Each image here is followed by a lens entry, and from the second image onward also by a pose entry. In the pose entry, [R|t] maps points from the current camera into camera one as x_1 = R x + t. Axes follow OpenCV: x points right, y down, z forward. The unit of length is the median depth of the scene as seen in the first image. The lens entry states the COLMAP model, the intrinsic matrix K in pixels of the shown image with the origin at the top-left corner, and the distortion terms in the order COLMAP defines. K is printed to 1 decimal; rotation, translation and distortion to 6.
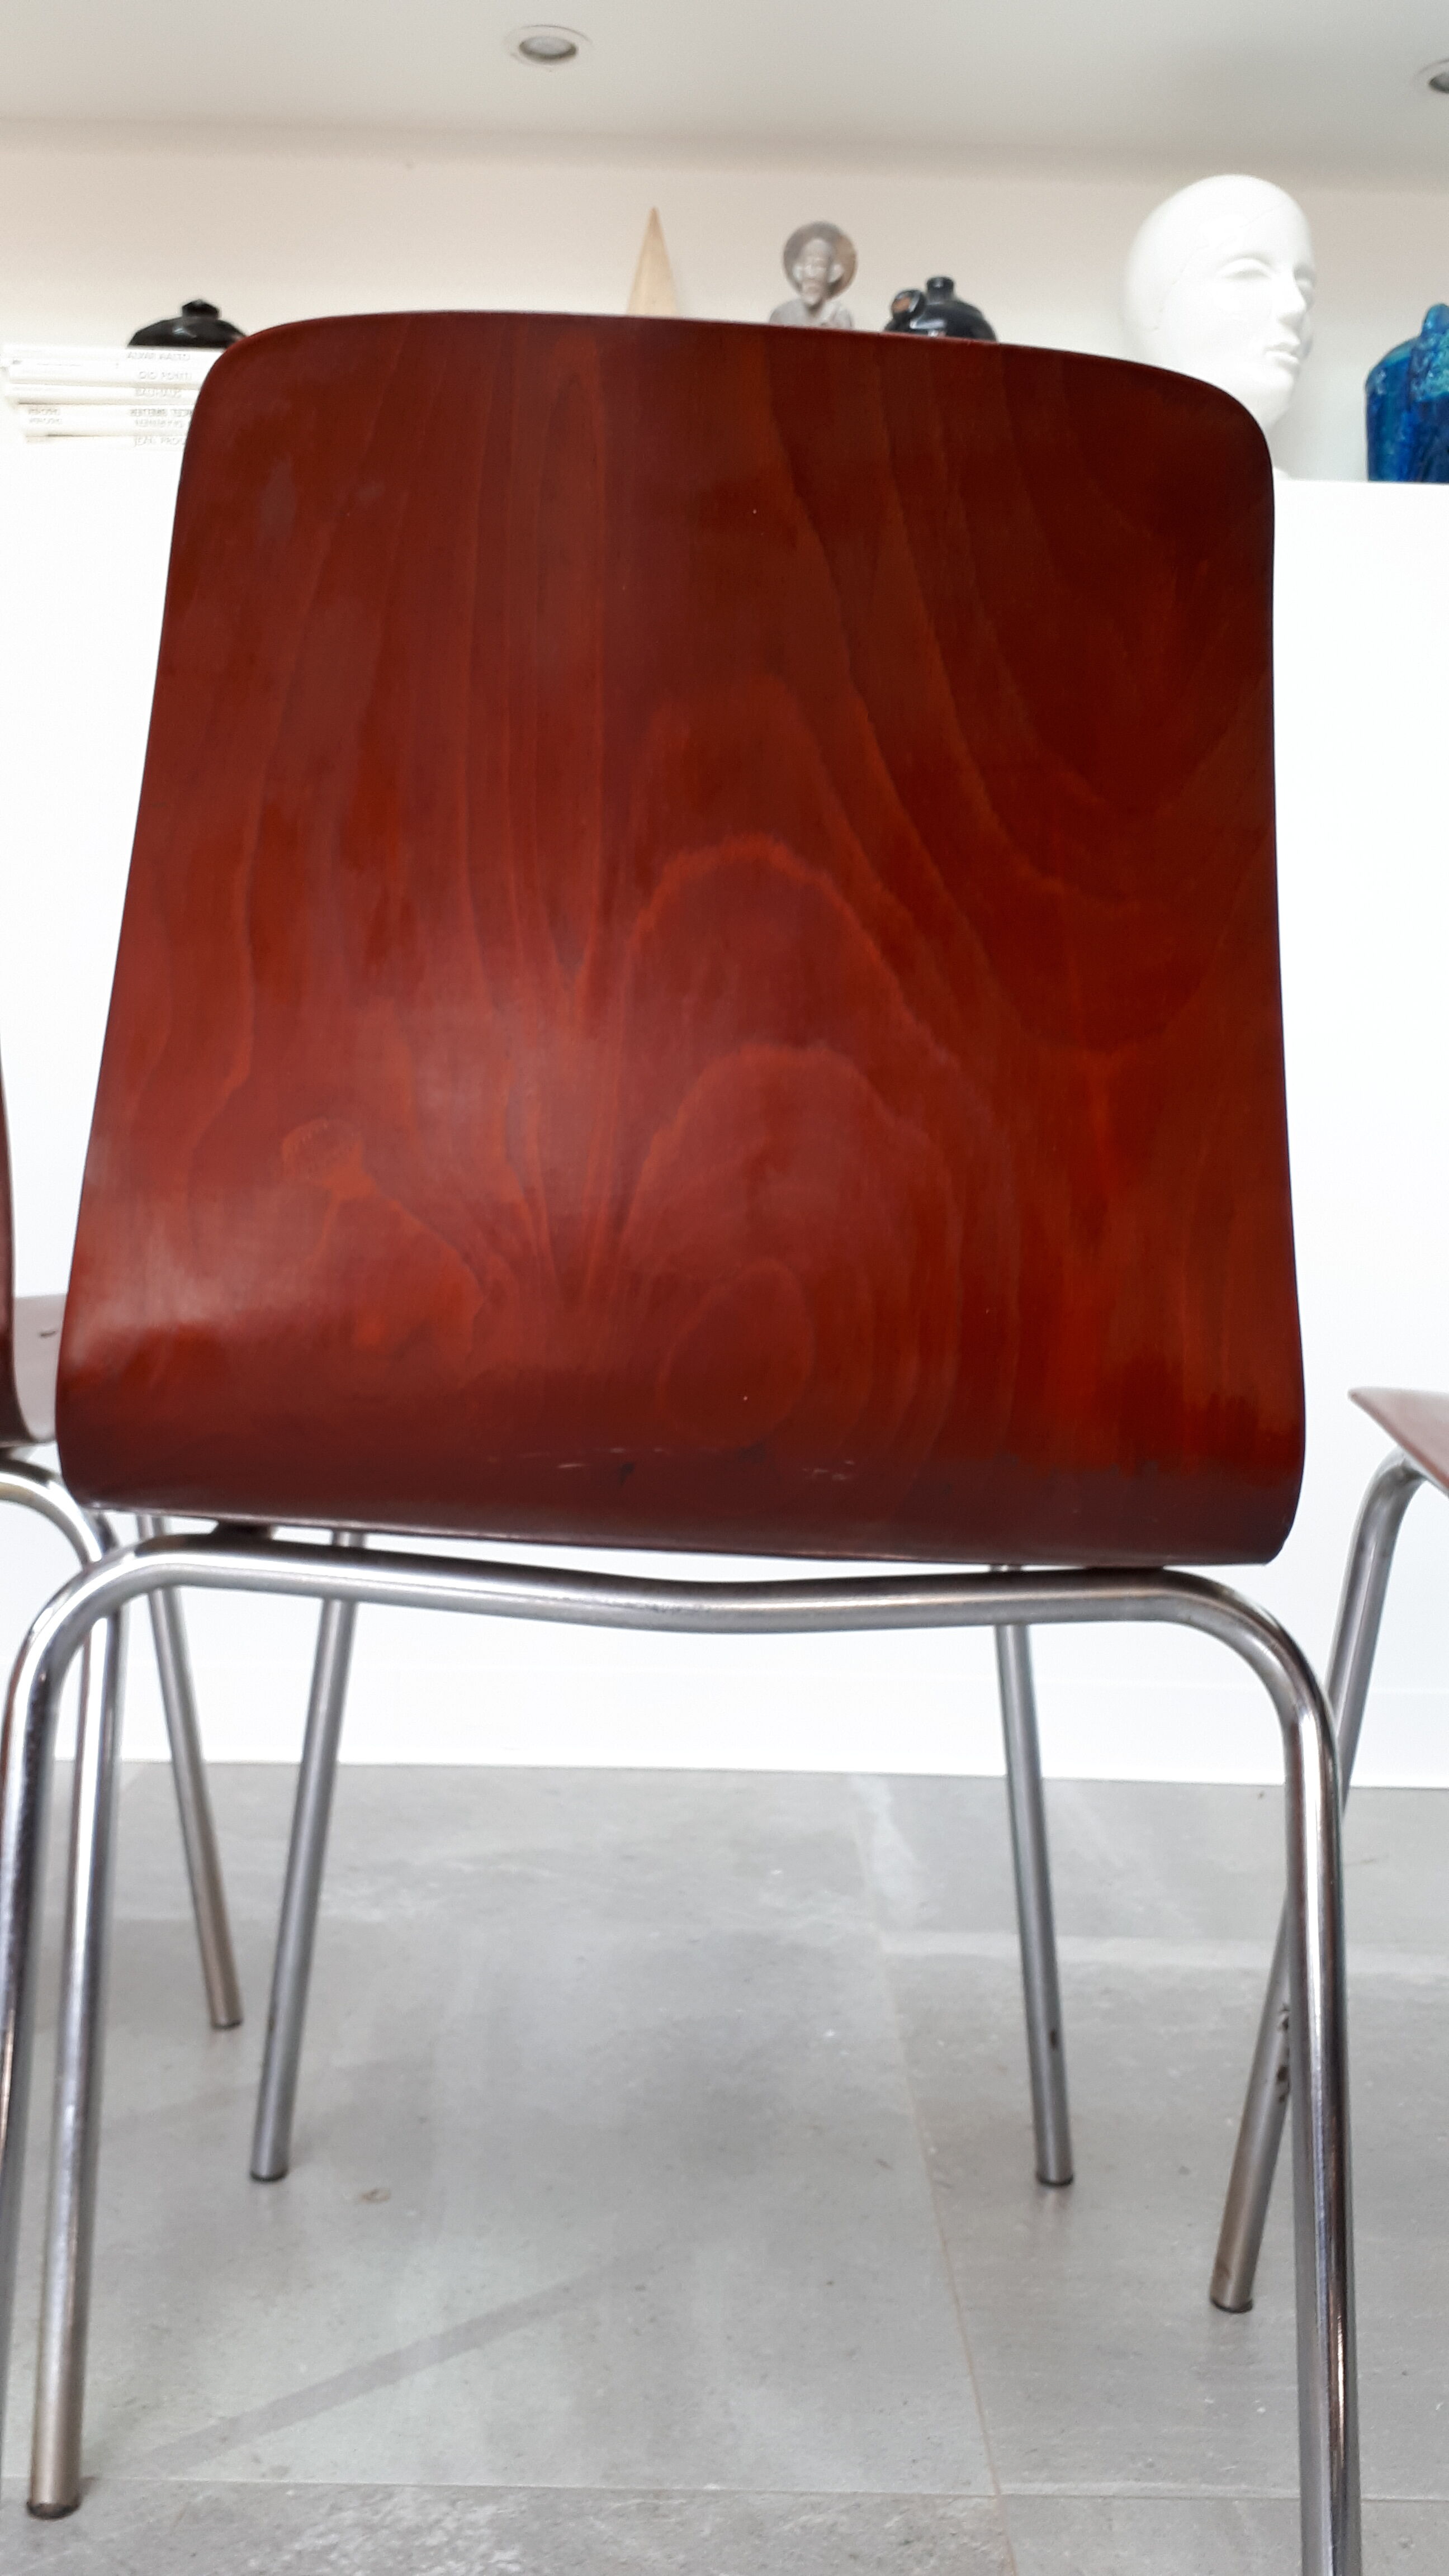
lens RADIAL K [[2080.7, 0, 724.5], [0, 2080.7, 1288.0], [0, 0, 1]] dist [-0.004047, -0.011765]
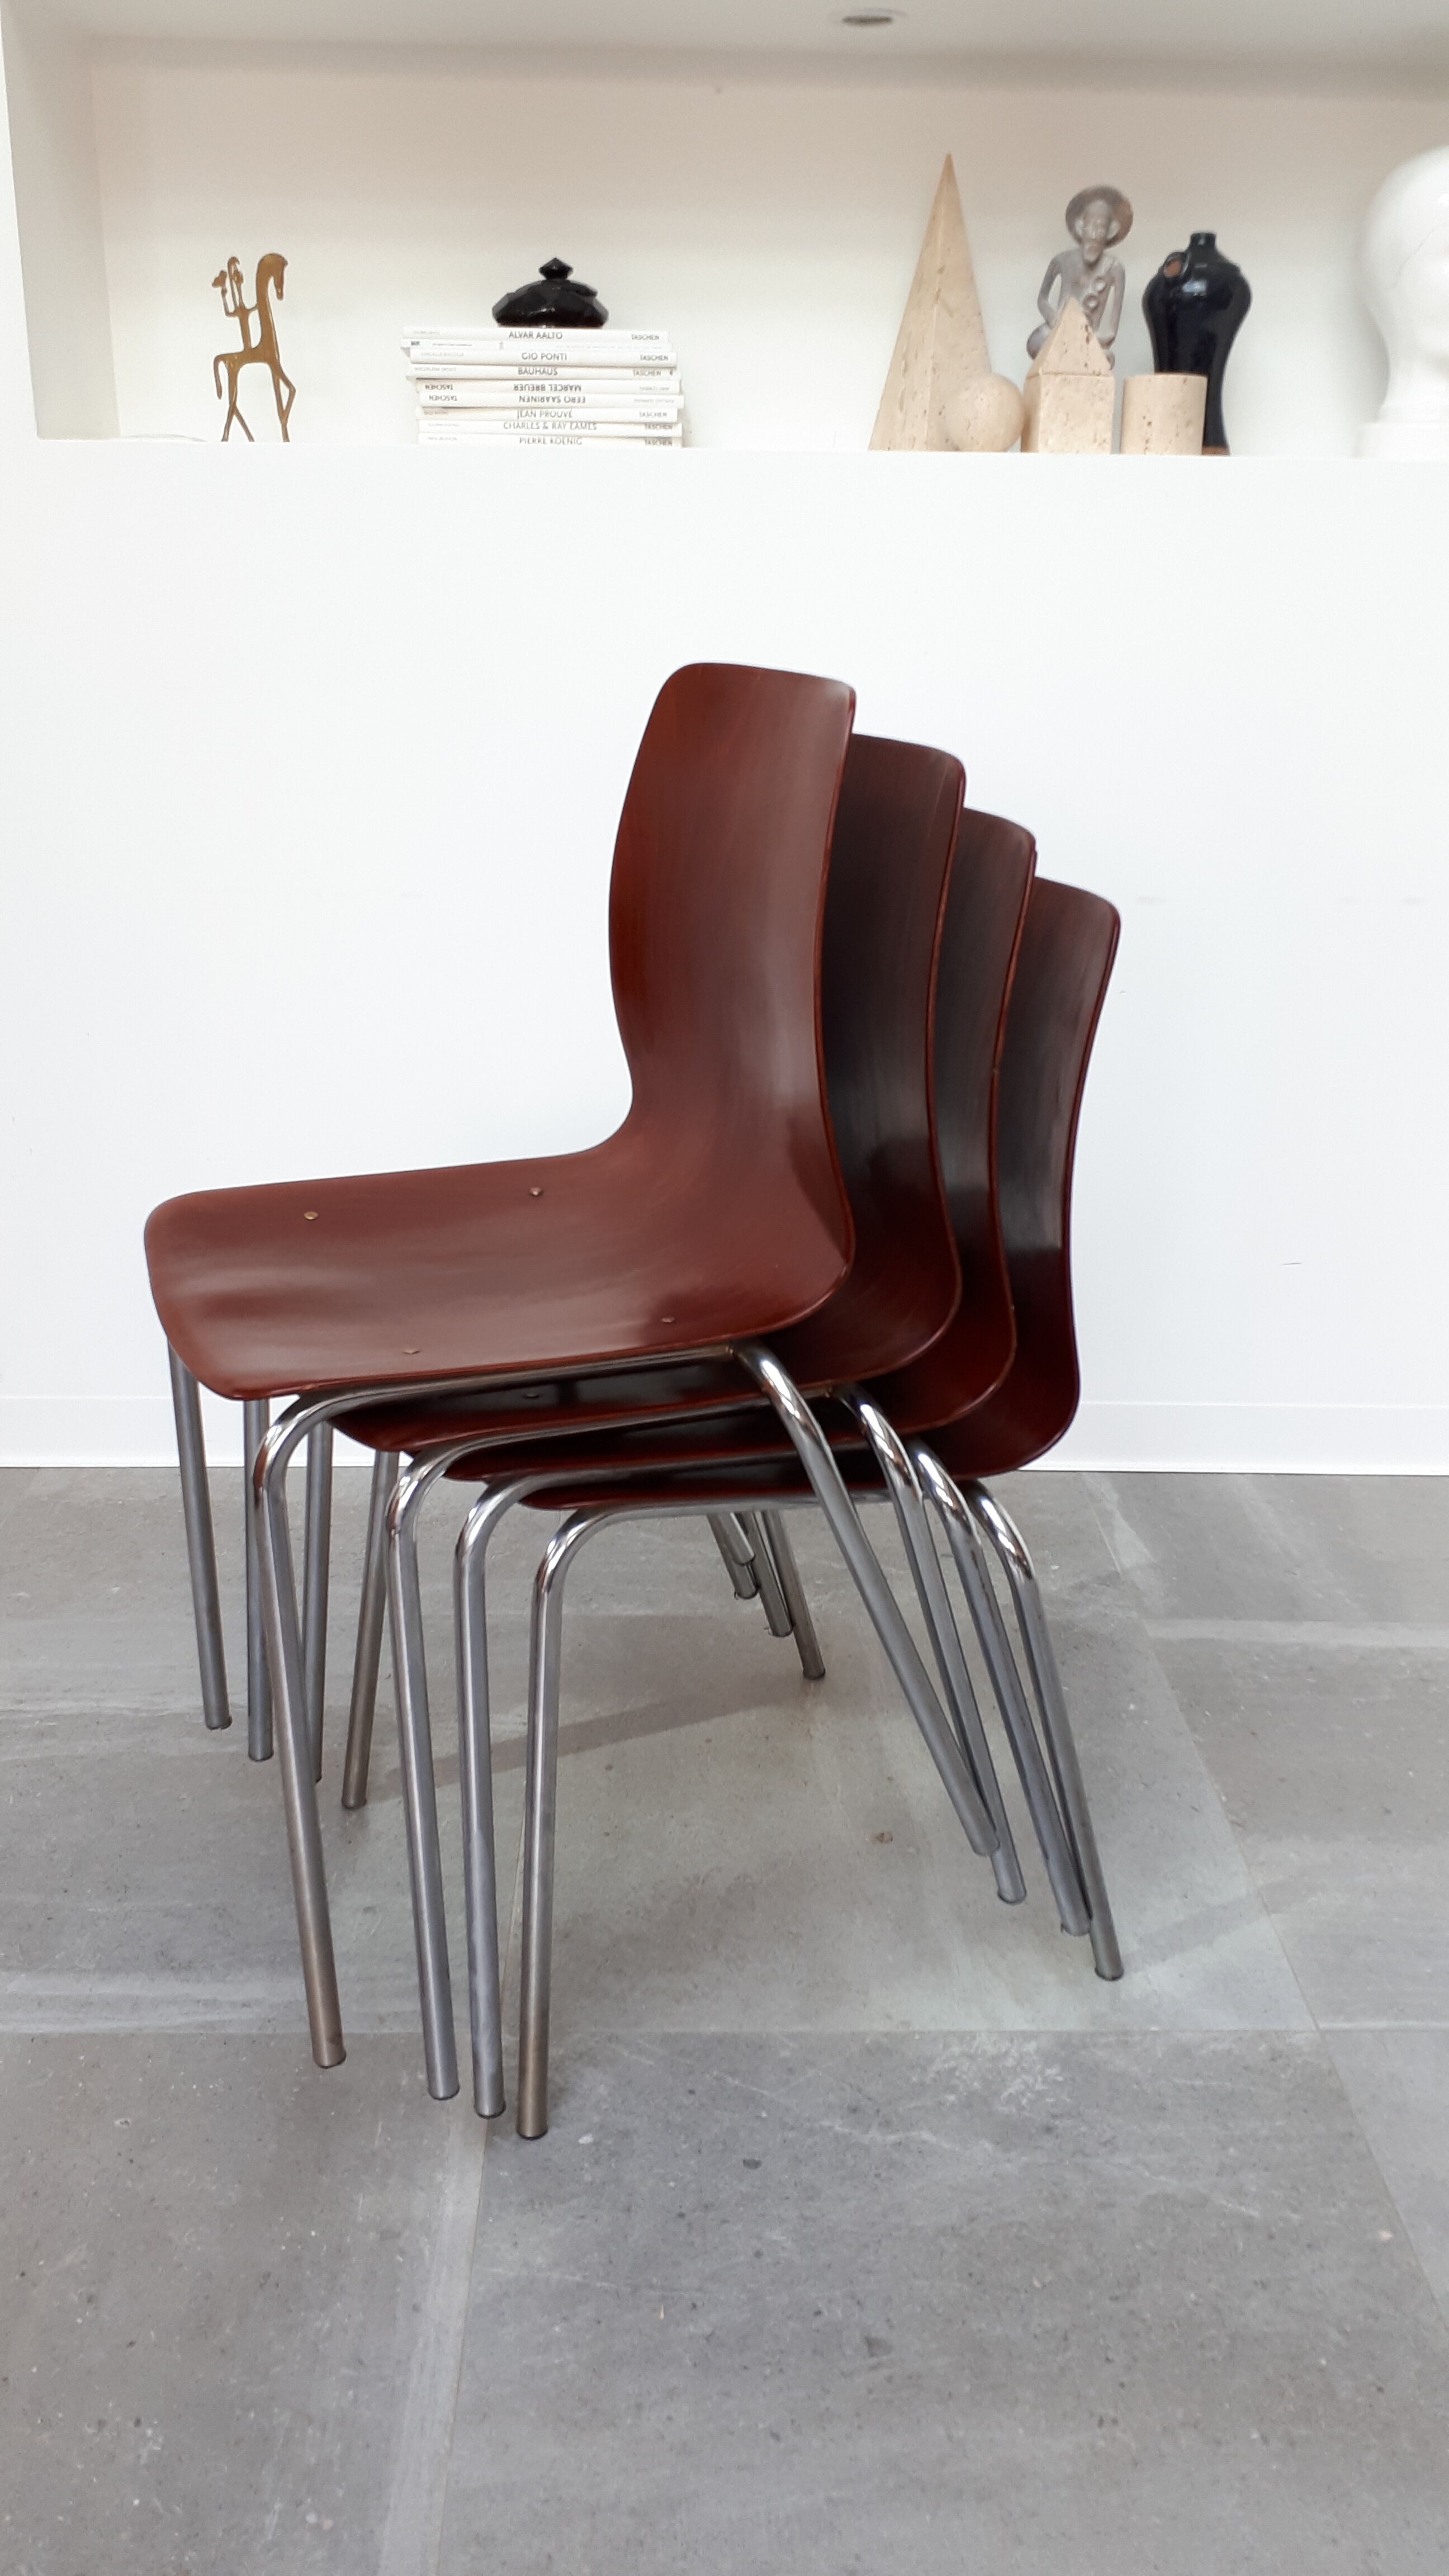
lens RADIAL K [[2053.9, 0, 718.8], [0, 2053.9, 1273.0], [0, 0, 1]] dist [0.001067, 0.000379]
pose [[0.999892, -0.012298, 0.008057, -0.225297], [0.009785, 0.965668, 0.259593, -0.289978], [-0.010973, -0.259486, 0.965684, -0.296812]]
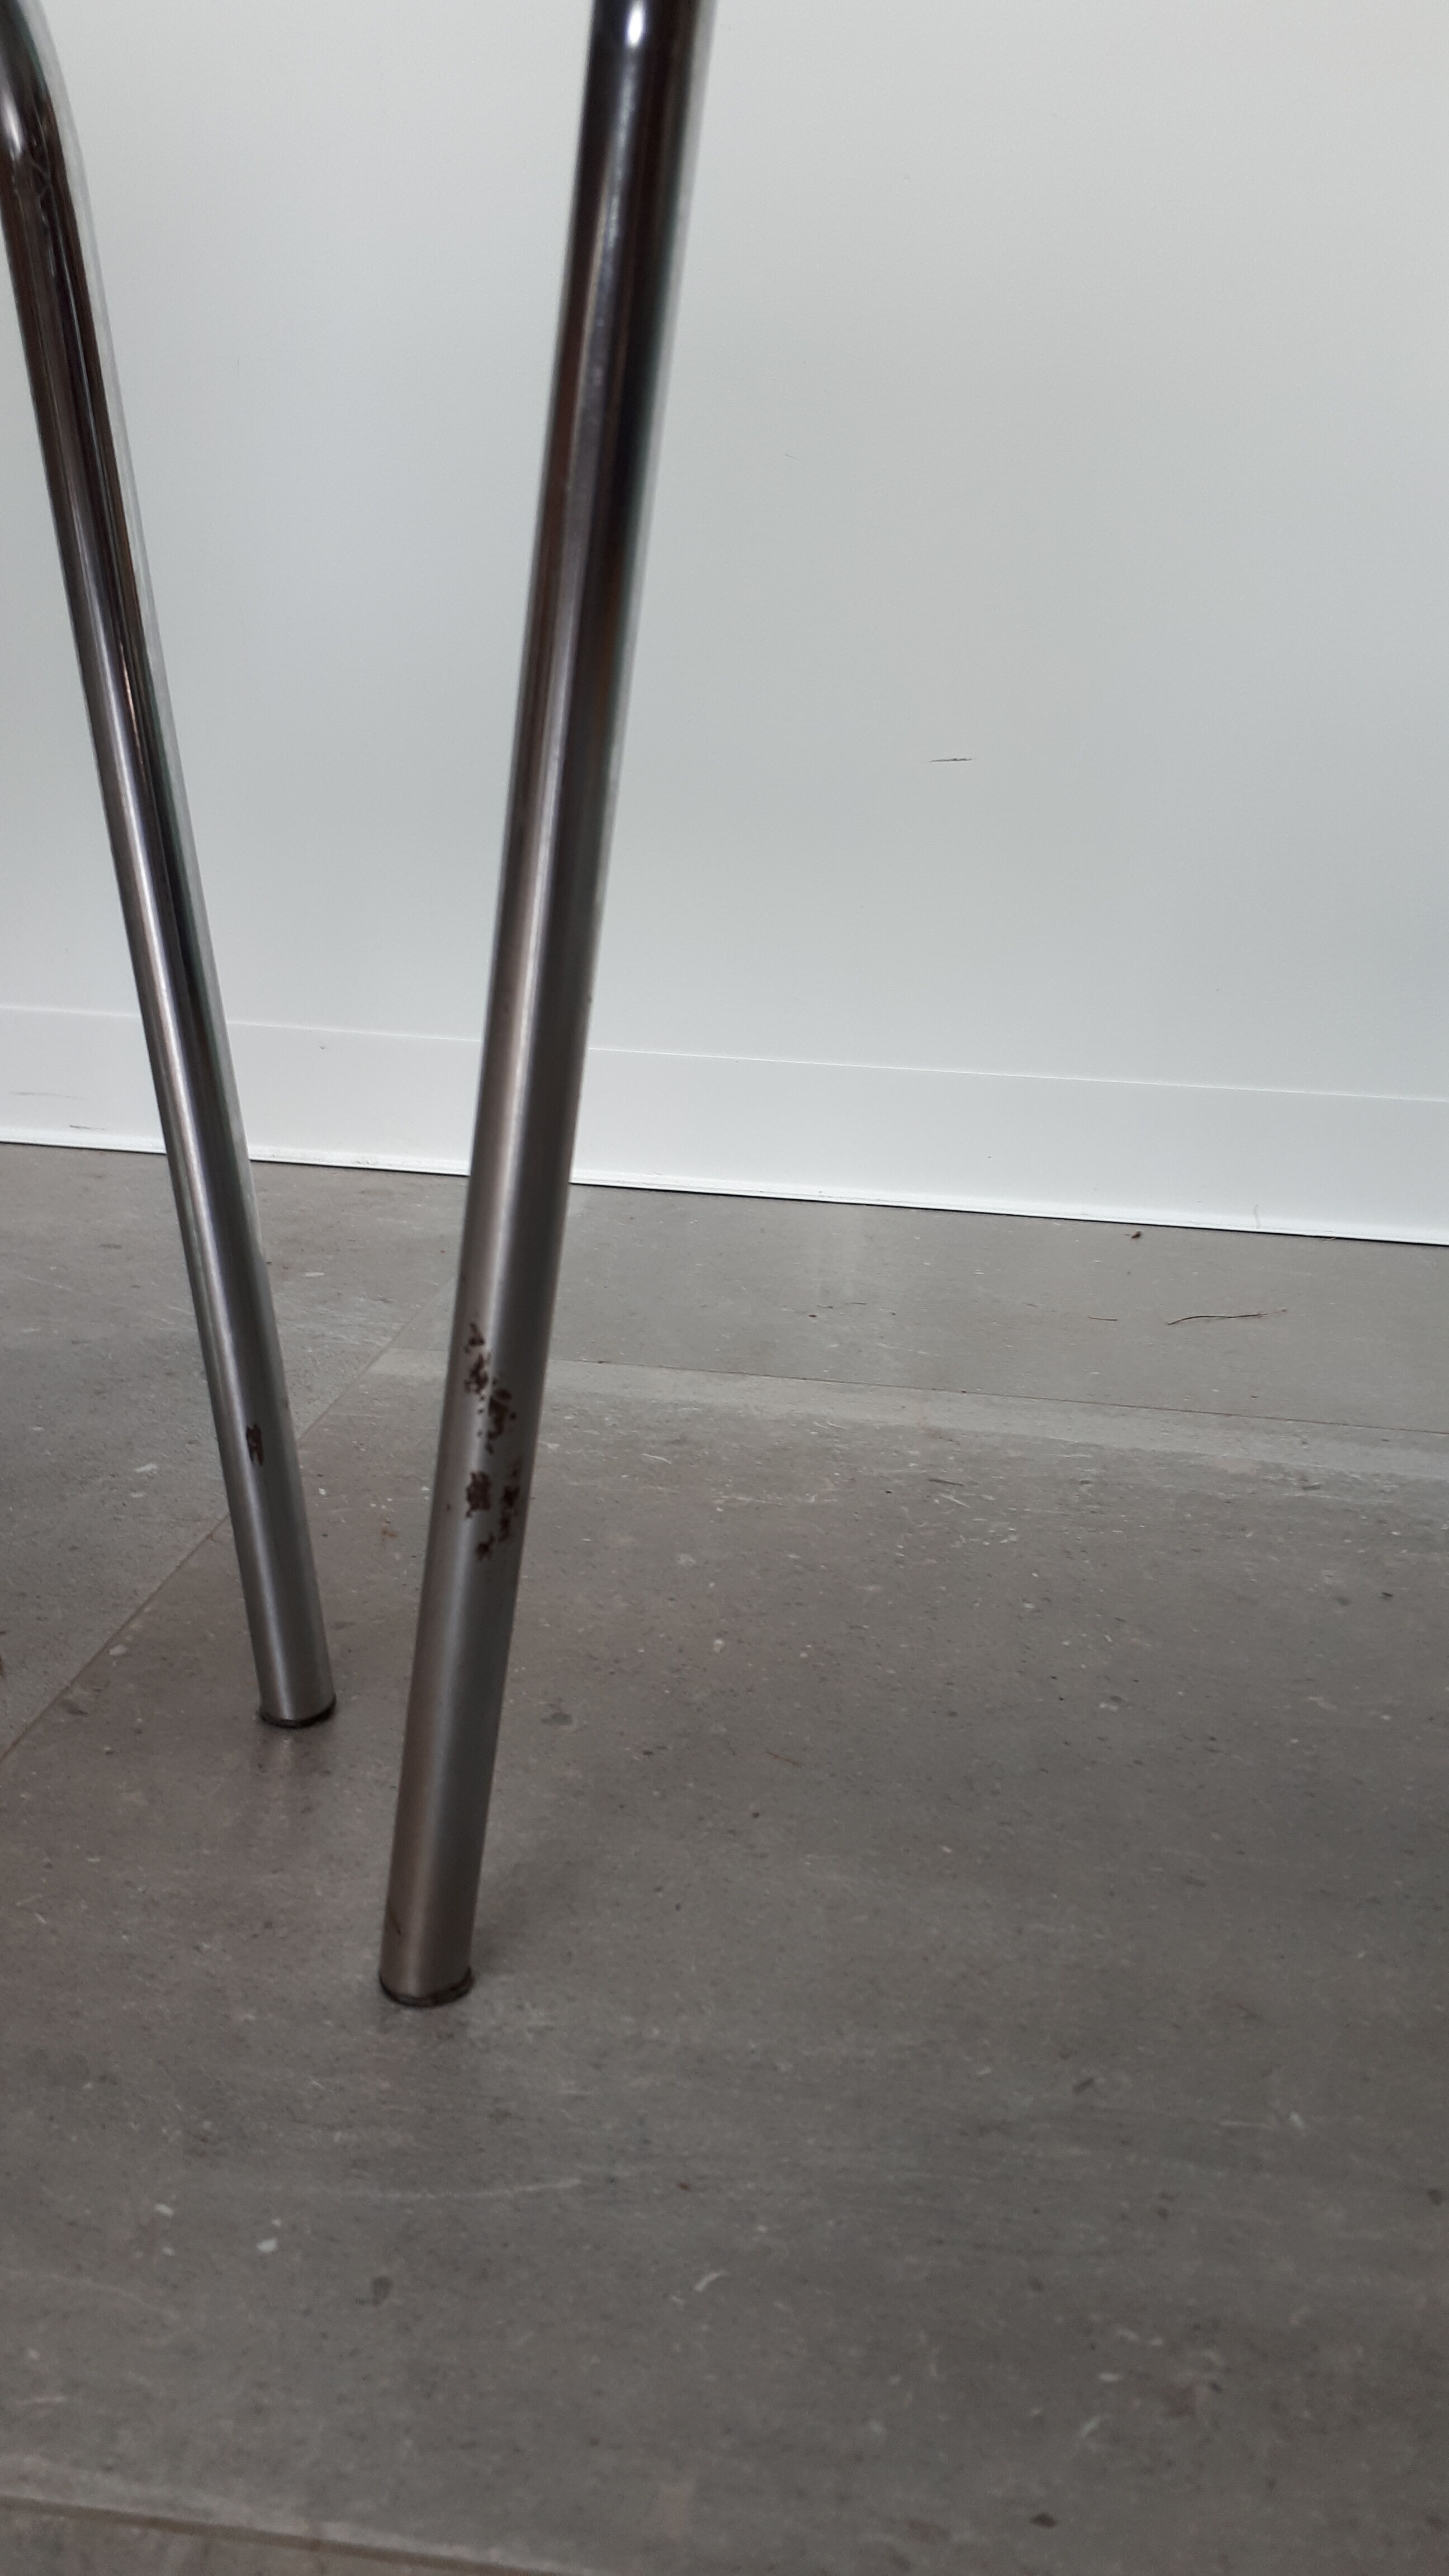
lens RADIAL K [[2090.6, 0, 724.5], [0, 2090.6, 1288.0], [0, 0, 1]] dist [0.145011, -0.214399]
pose [[0.990748, 0.059633, -0.121912, 0.248345], [-0.036625, 0.982445, 0.182920, 0.174318], [0.130680, -0.176762, 0.975540, 0.402600]]
